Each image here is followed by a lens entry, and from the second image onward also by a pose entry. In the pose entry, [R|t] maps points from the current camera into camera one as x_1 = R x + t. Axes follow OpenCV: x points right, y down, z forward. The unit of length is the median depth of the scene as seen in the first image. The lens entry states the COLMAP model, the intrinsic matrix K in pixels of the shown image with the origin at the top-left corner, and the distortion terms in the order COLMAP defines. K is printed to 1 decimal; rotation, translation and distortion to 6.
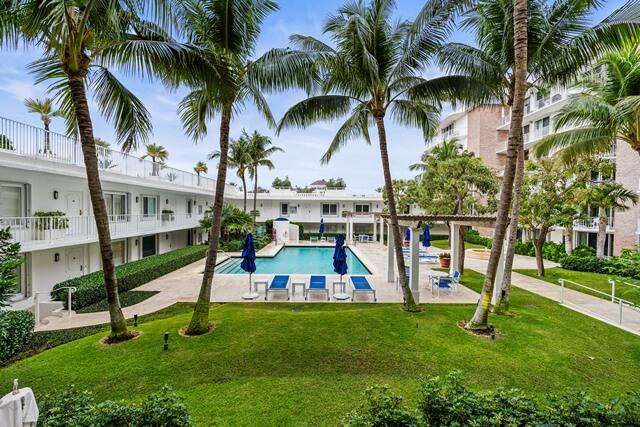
lens RADIAL K [[285.3, 0, 315.4], [0, 285.3, 216.0], [0, 0, 1]] dist [0.000099, -0.000460]
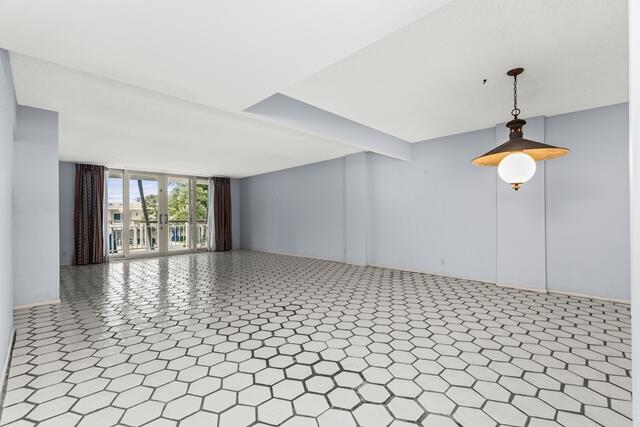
lens RADIAL K [[285.3, 0, 320.3], [0, 285.3, 217.7], [0, 0, 1]] dist [0.000099, -0.000460]
pose [[0.719365, -0.007431, 0.694592, -0.059612], [0.023929, 0.999614, -0.014089, 0.014085], [-0.694220, 0.026756, 0.719266, -0.386618]]
